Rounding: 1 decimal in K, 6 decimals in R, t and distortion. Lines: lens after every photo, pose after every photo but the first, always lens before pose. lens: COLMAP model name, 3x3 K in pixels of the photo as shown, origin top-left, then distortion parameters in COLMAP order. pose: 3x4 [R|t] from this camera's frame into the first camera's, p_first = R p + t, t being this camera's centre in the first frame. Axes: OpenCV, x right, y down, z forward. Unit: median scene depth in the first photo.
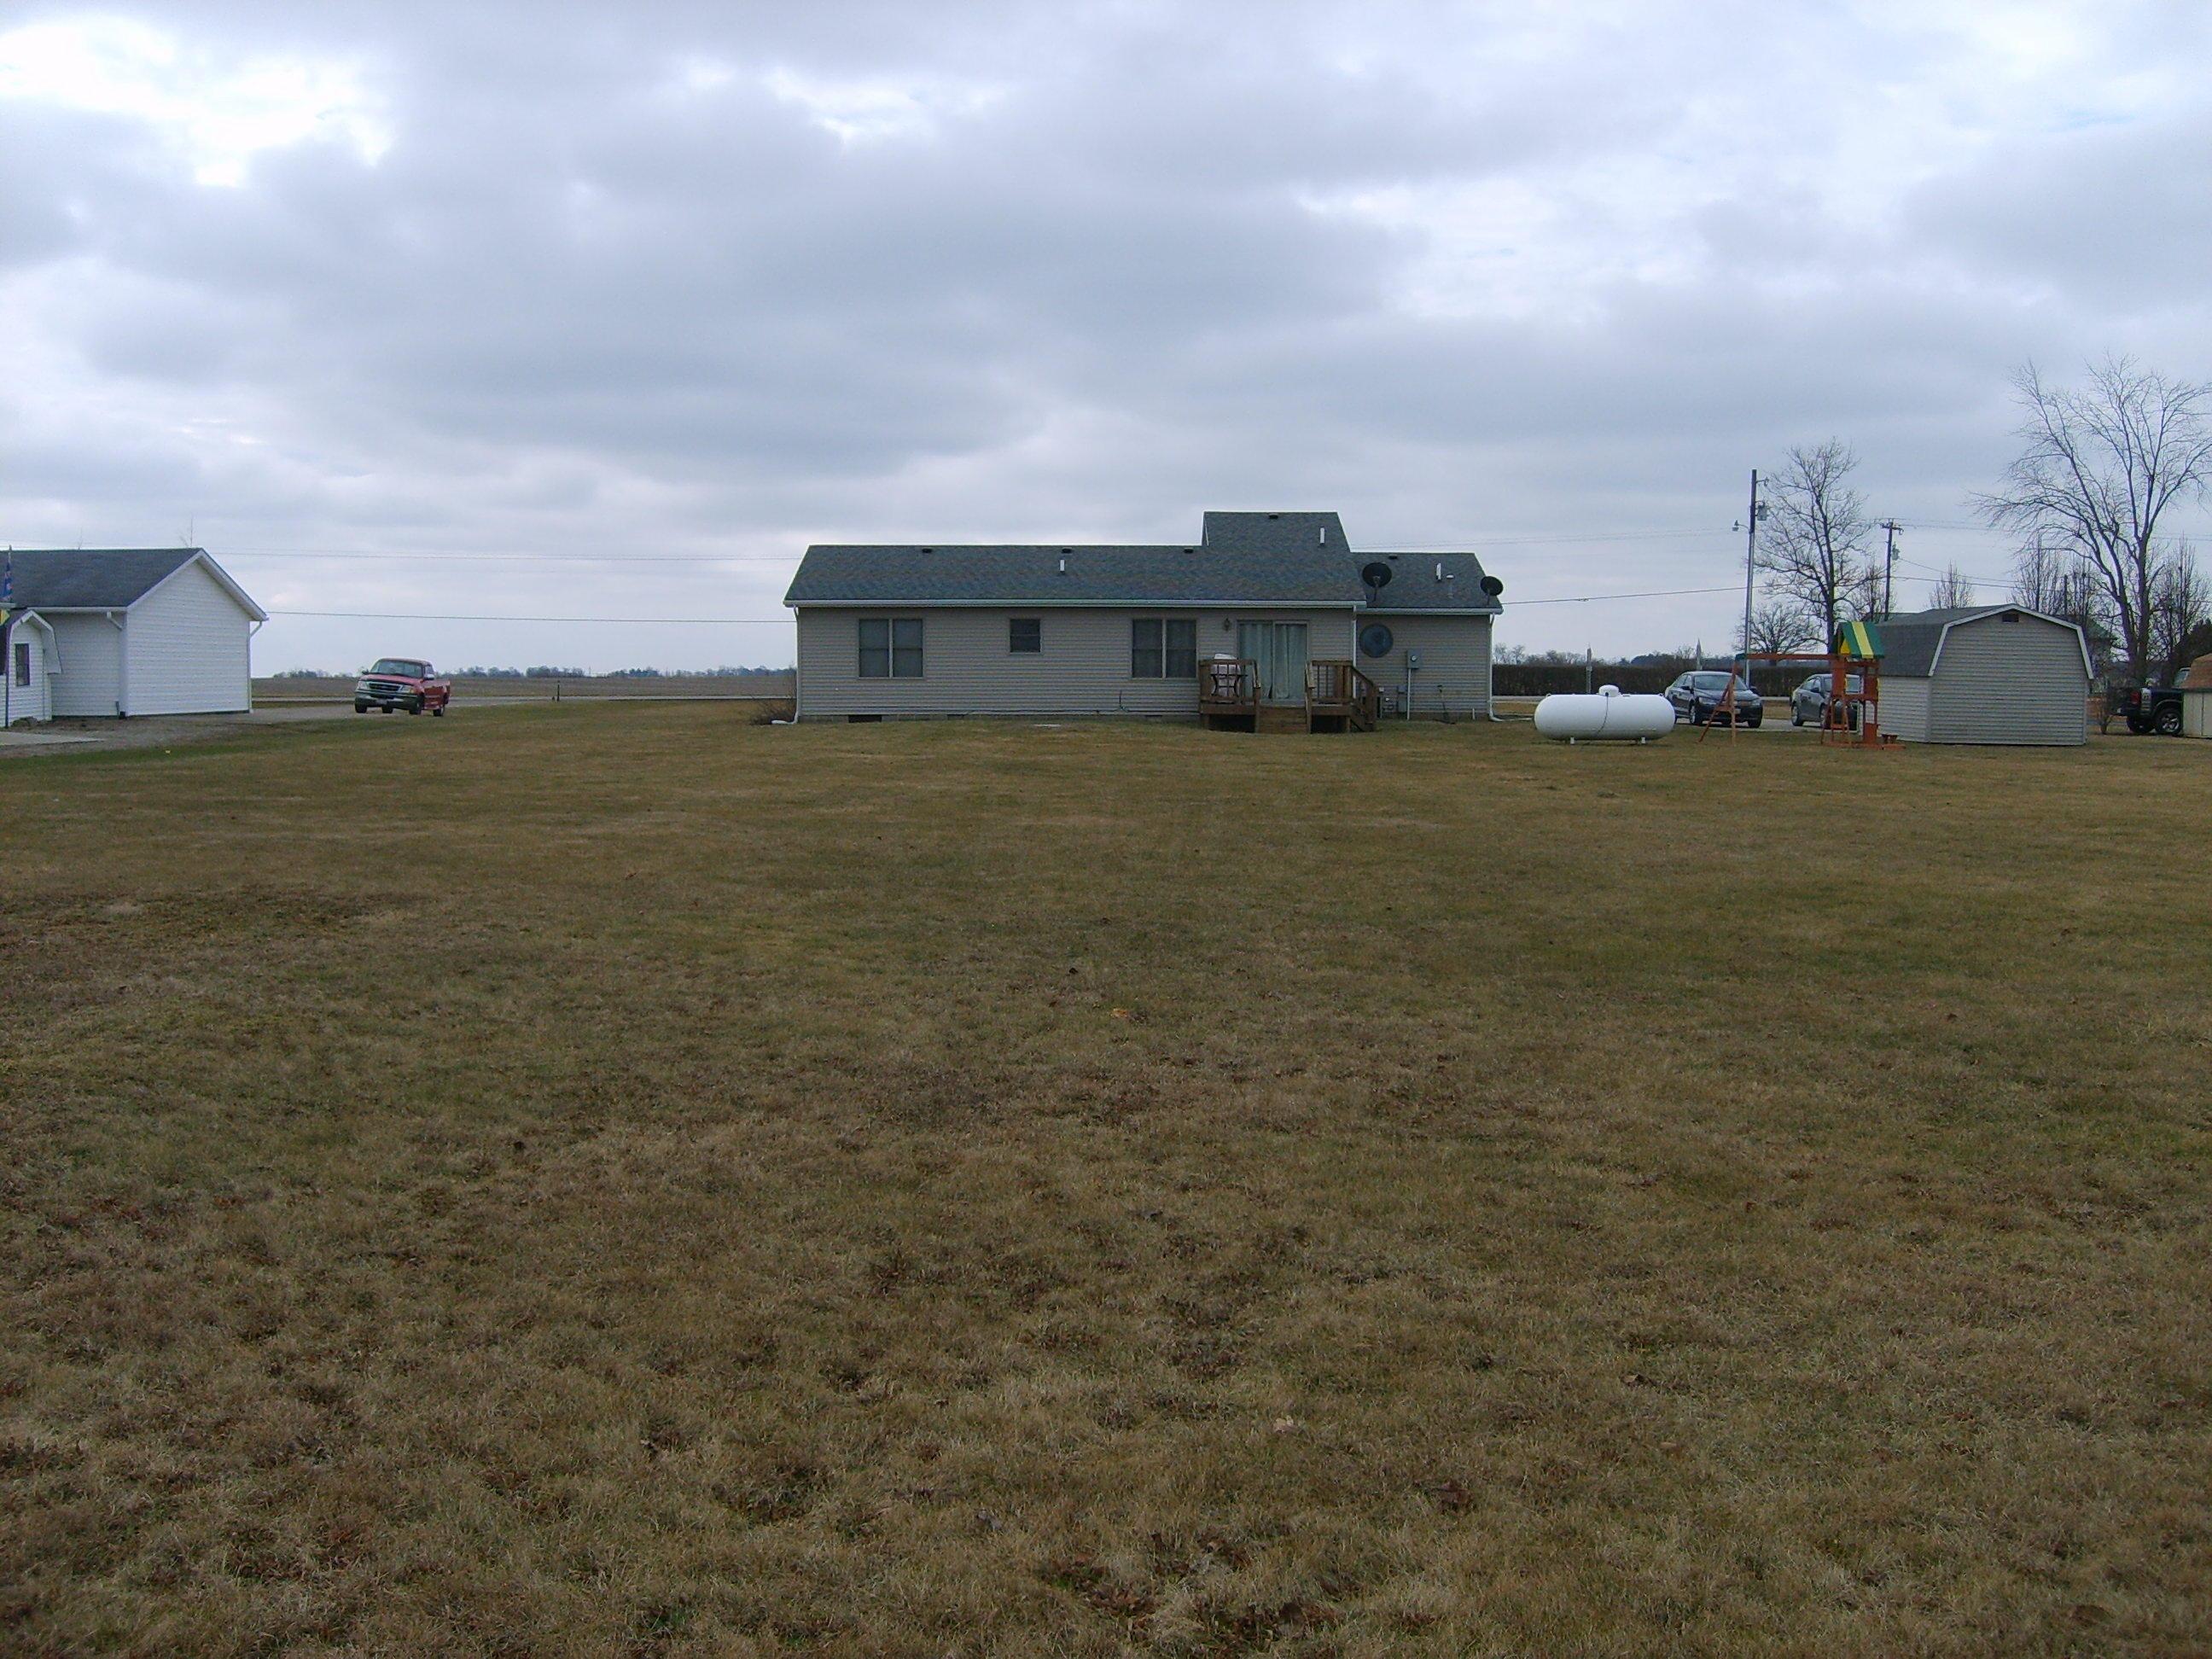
lens RADIAL K [[2273.6, 0, 1106.0], [0, 2273.6, 829.5], [0, 0, 1]] dist [-0.114312, 0.115474]
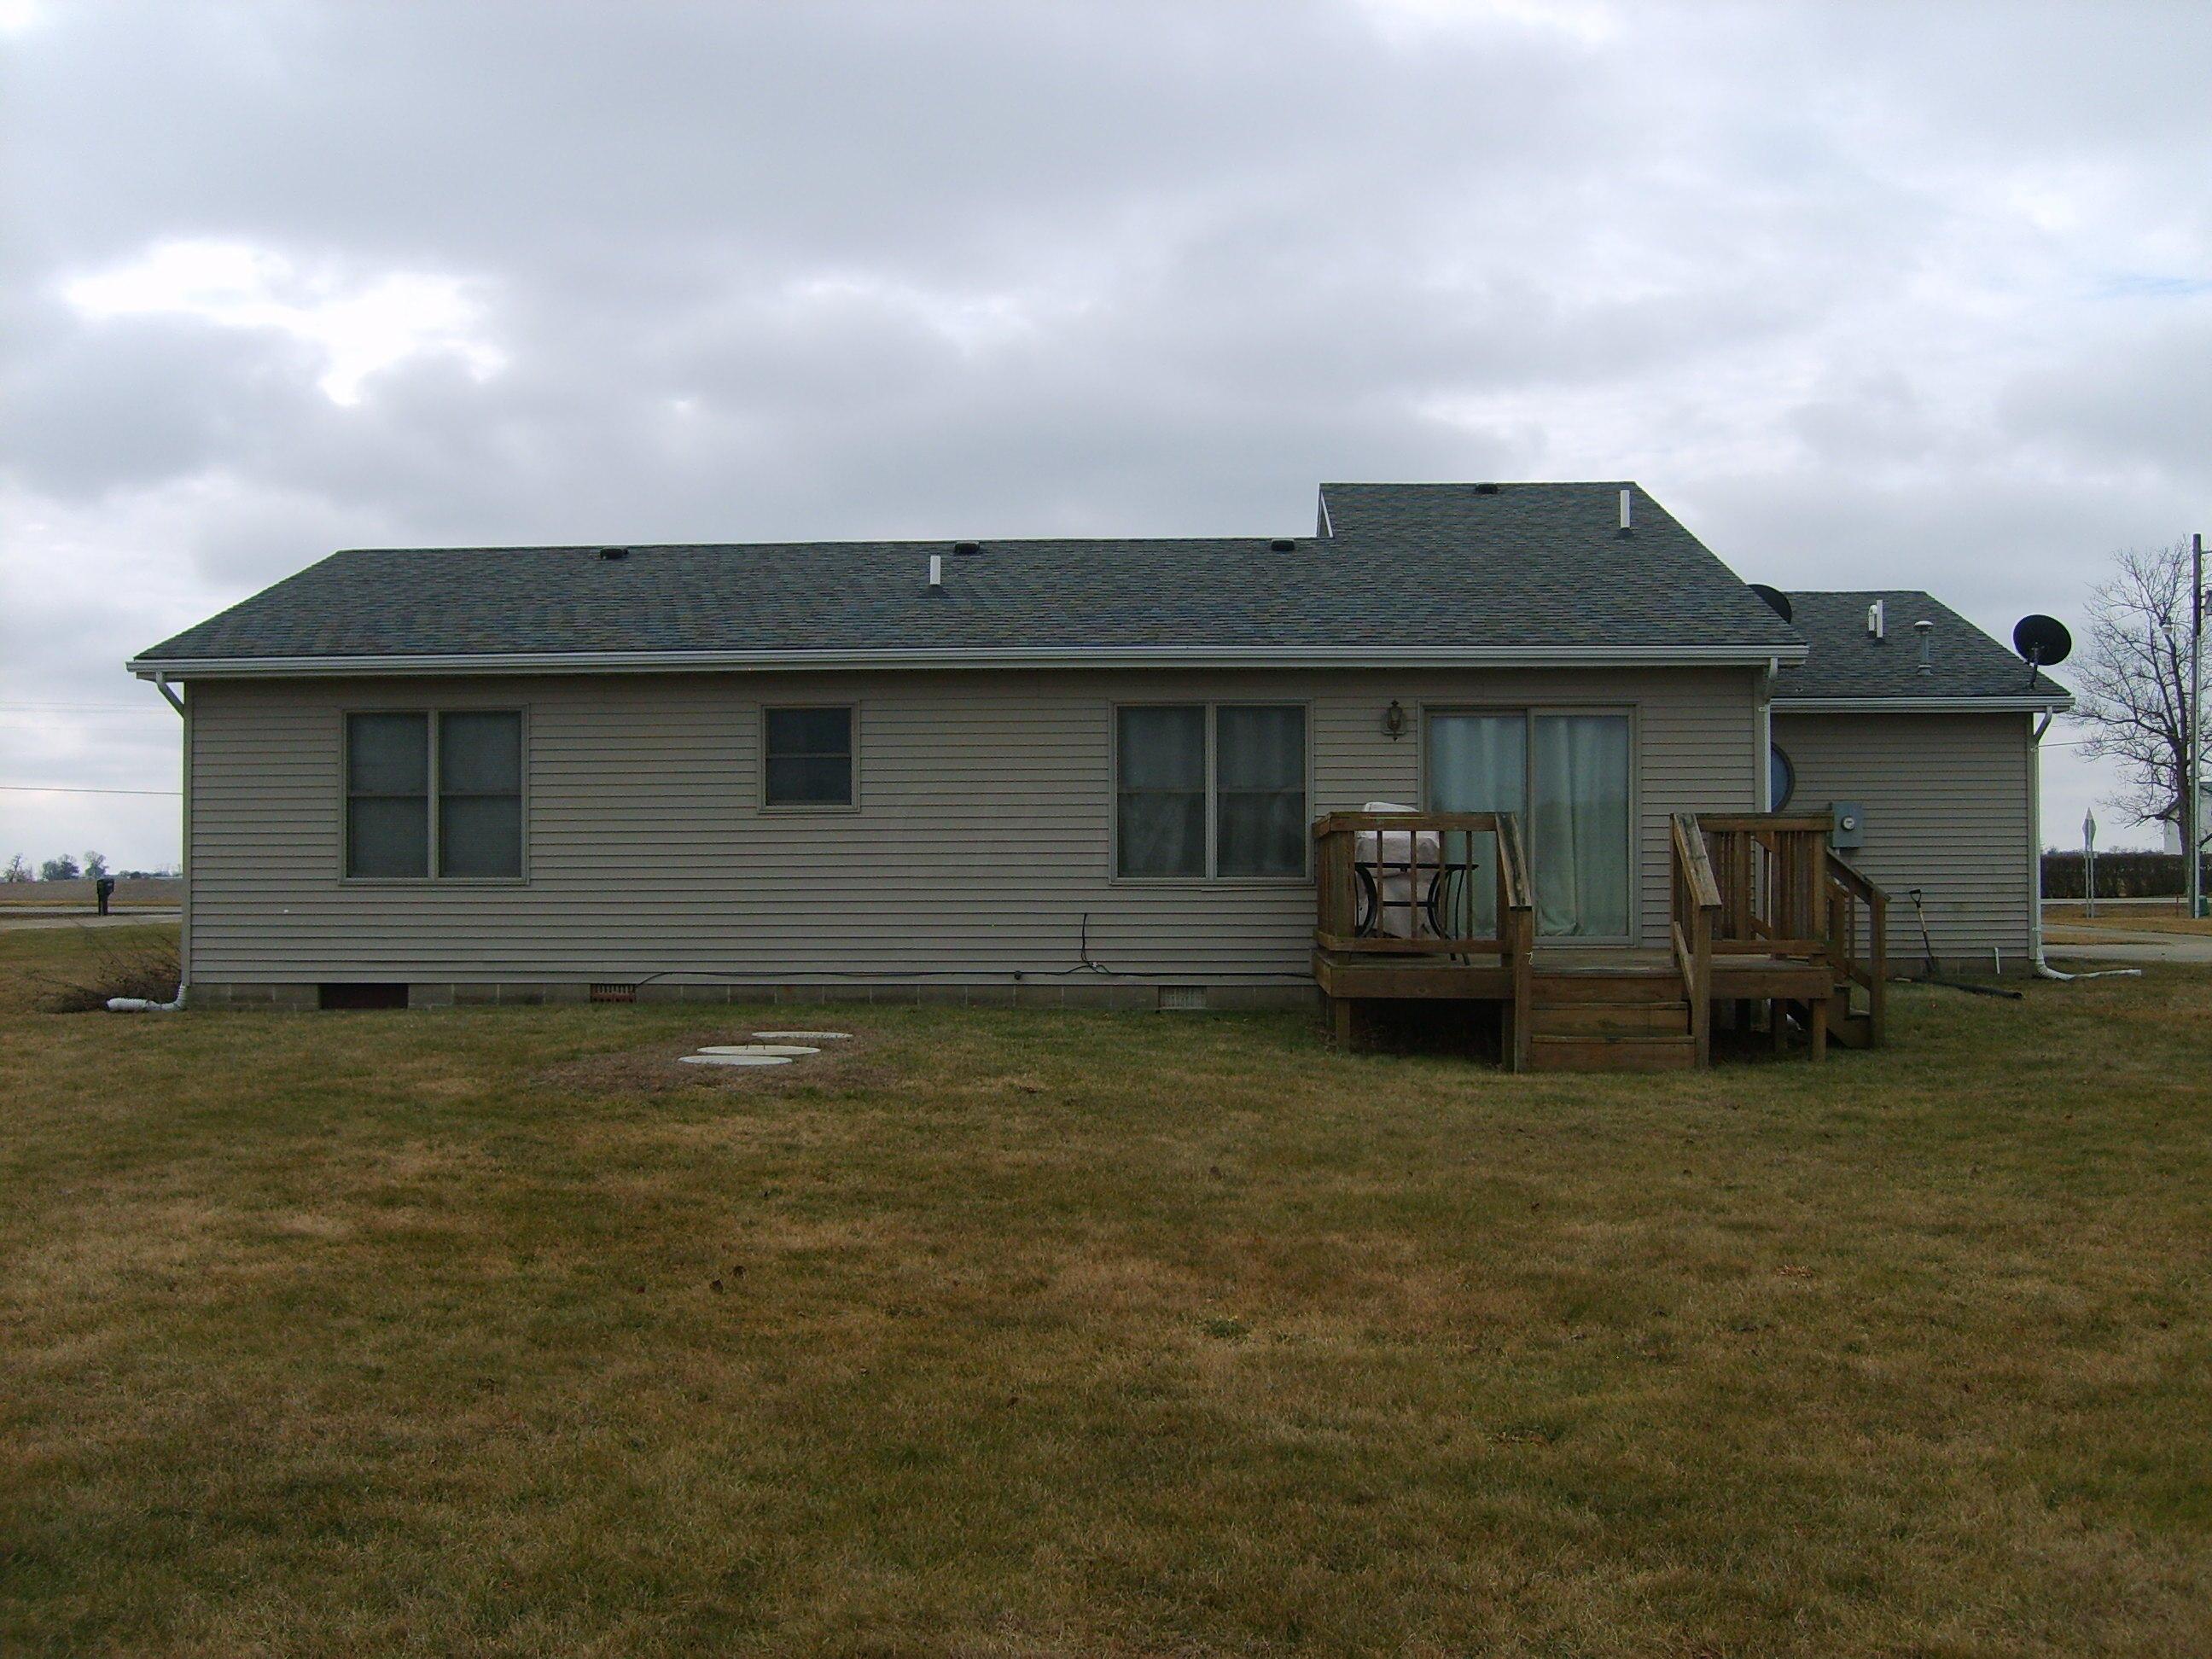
lens RADIAL K [[2273.6, 0, 1106.0], [0, 2273.6, 829.5], [0, 0, 1]] dist [-0.114312, 0.115474]
pose [[0.998882, -0.006701, -0.046803, 0.025713], [0.002563, 0.996124, -0.087924, -0.043708], [0.047211, 0.087706, 0.995027, 0.658911]]
